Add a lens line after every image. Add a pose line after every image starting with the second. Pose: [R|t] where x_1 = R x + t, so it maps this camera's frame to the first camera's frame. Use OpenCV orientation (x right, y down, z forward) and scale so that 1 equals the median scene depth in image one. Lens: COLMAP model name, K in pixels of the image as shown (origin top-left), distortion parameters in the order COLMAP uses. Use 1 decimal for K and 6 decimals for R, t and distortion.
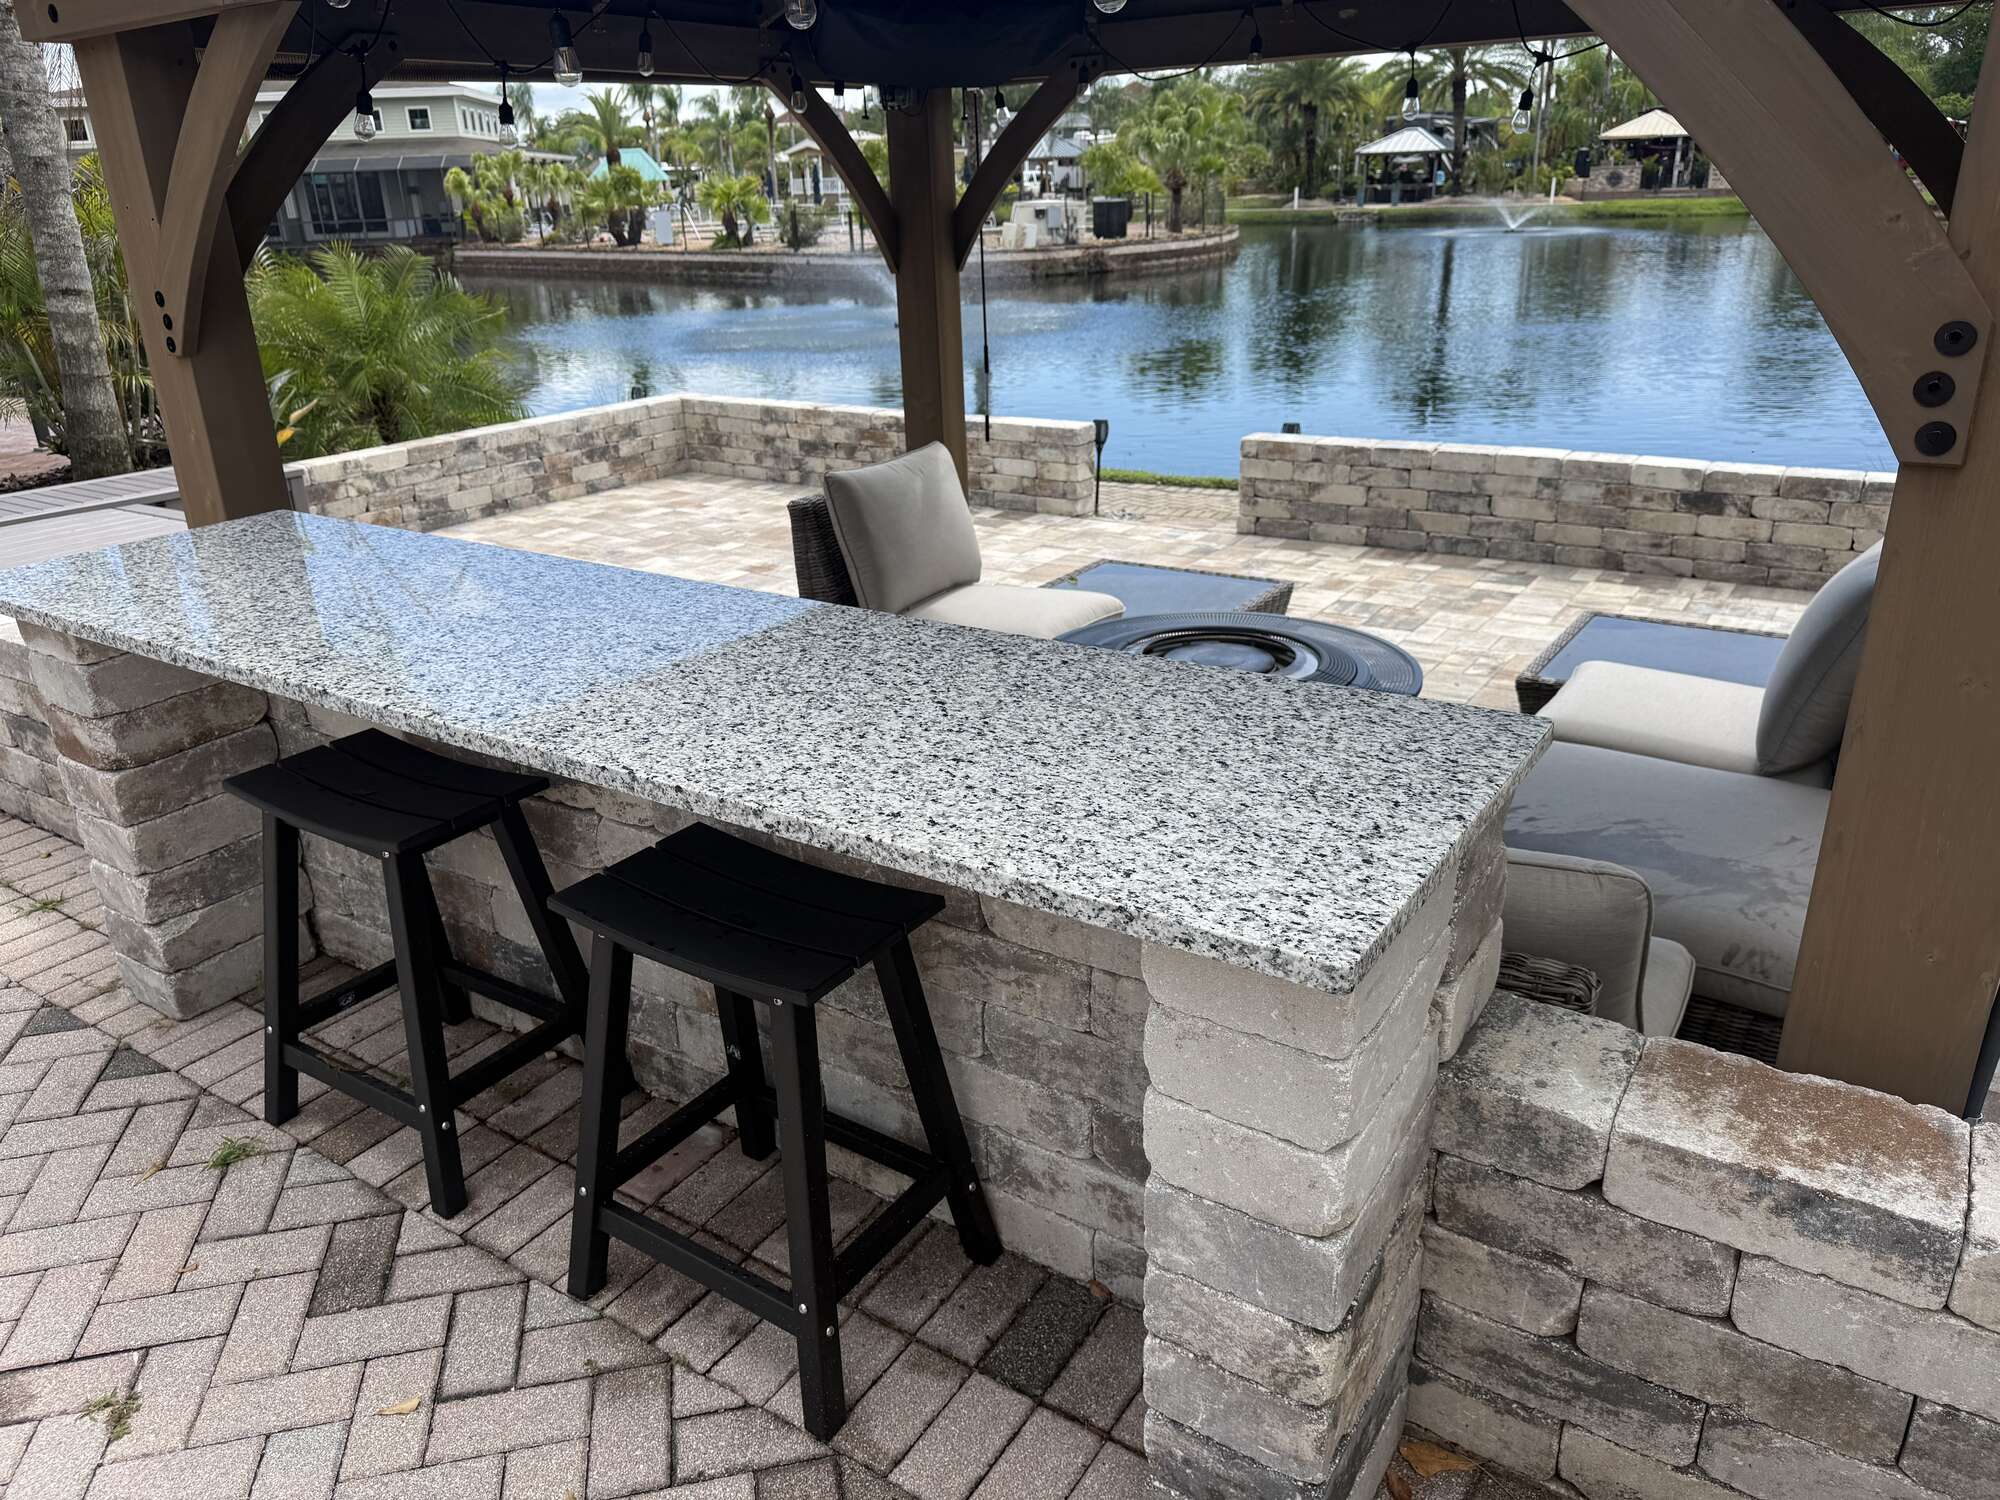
lens RADIAL K [[1398.7, 0, 1008.5], [0, 1398.7, 757.7], [0, 0, 1]] dist [0.109477, -0.161720]
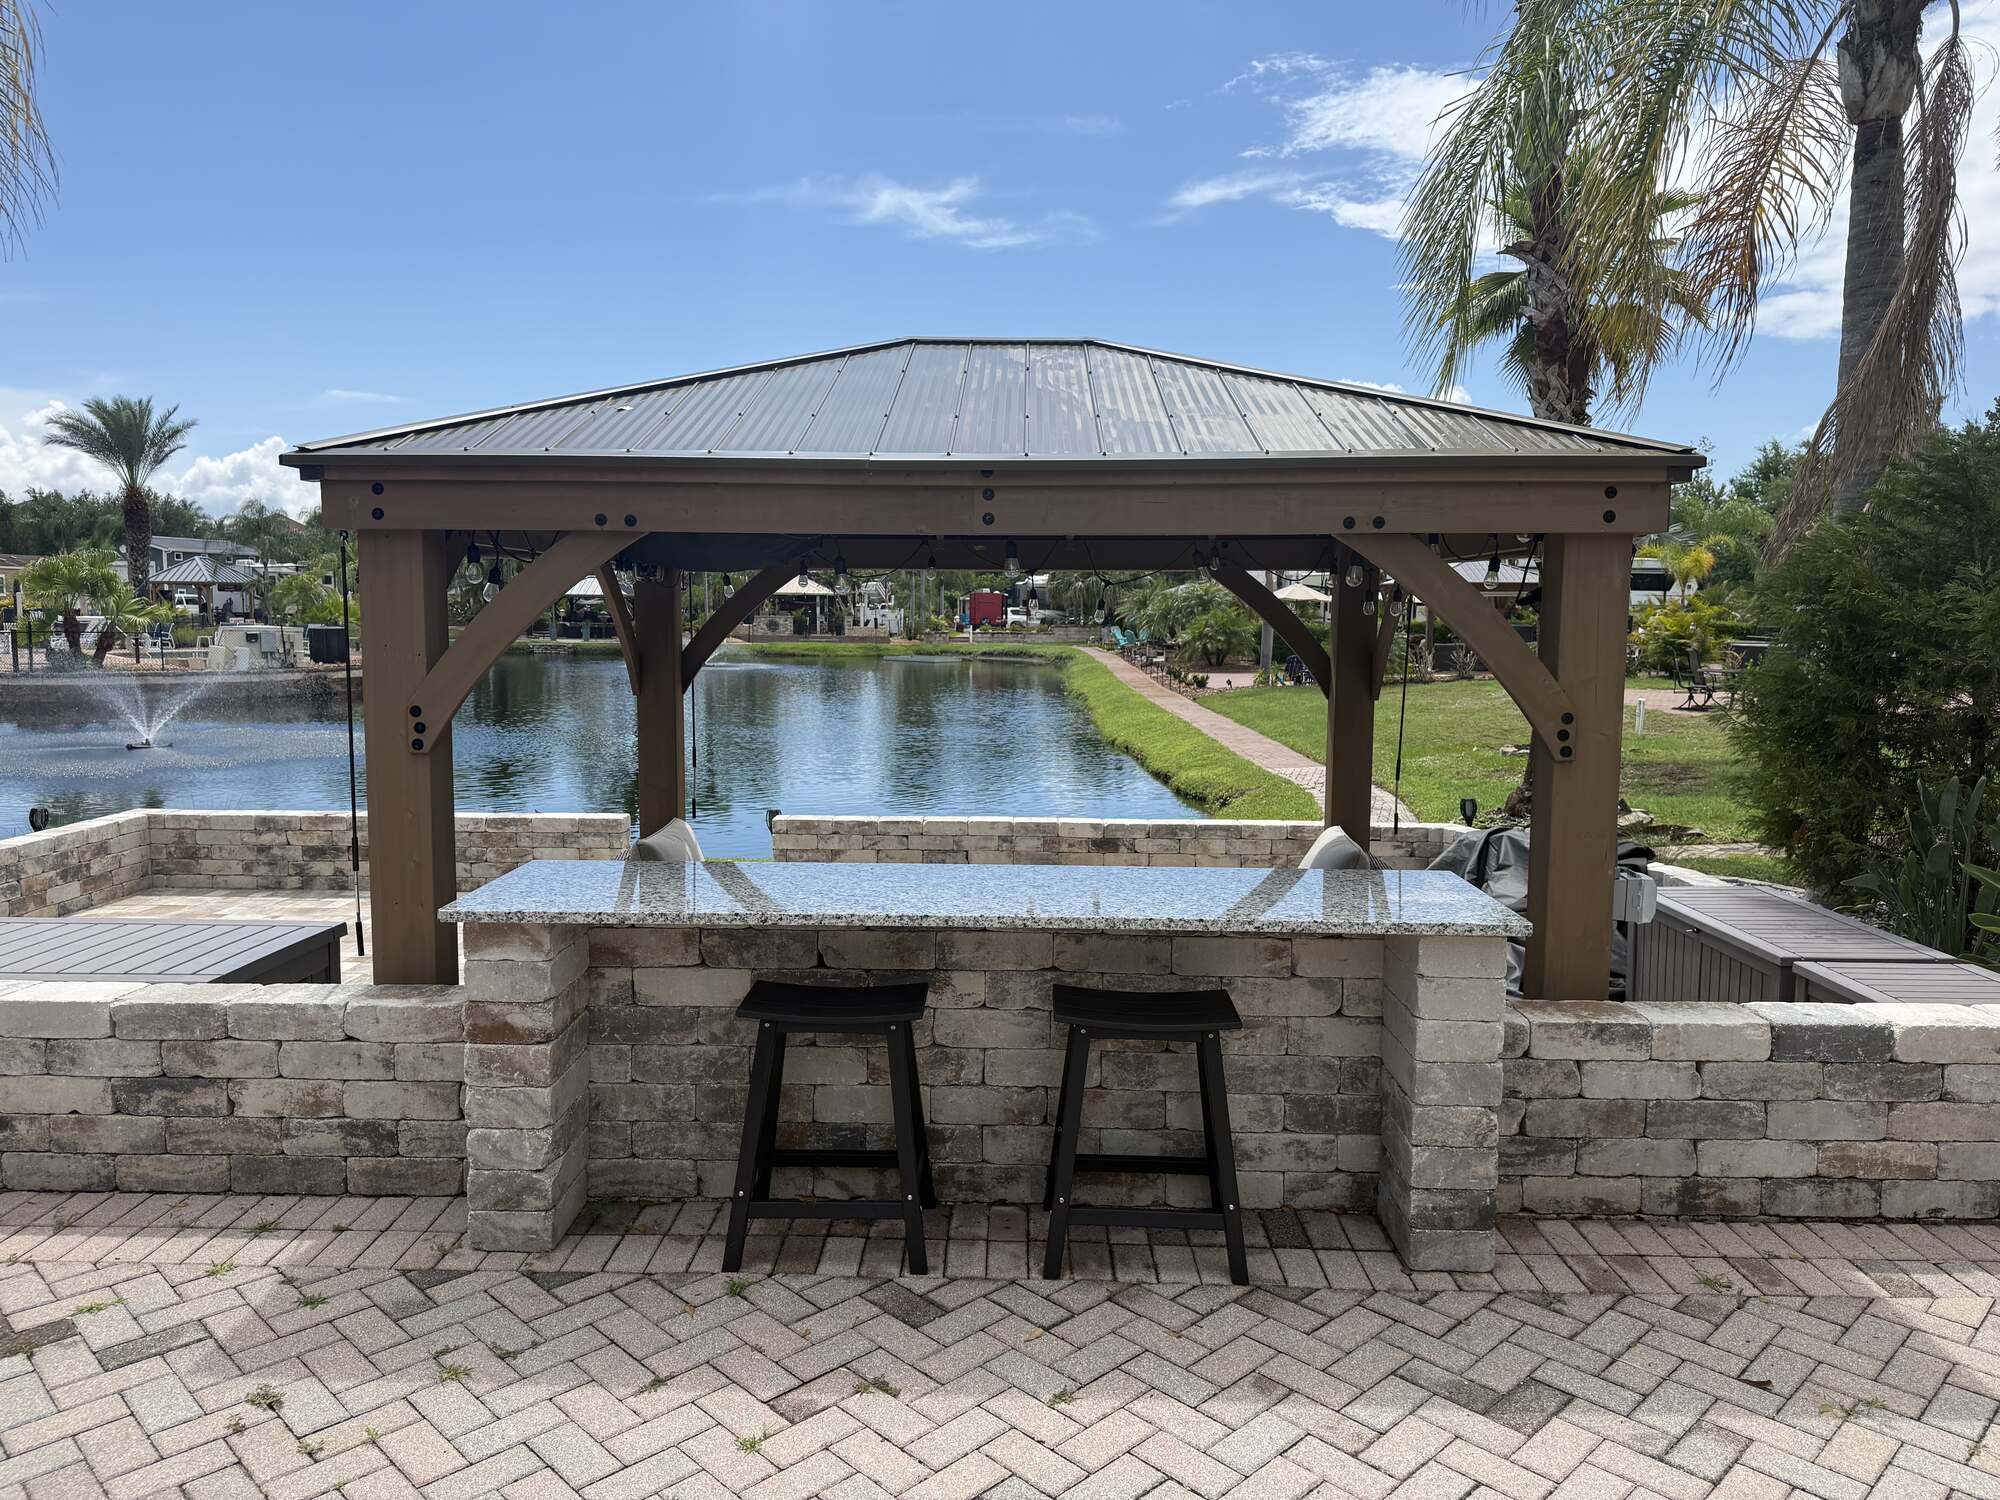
lens RADIAL K [[1411.0, 0, 992.4], [0, 1411.0, 727.1], [0, 0, 1]] dist [0.071887, -0.085071]
pose [[0.841401, -0.007849, 0.540354, -0.285519], [0.171615, 0.952018, -0.253397, 0.039997], [-0.512438, 0.305941, 0.802376, -0.112543]]
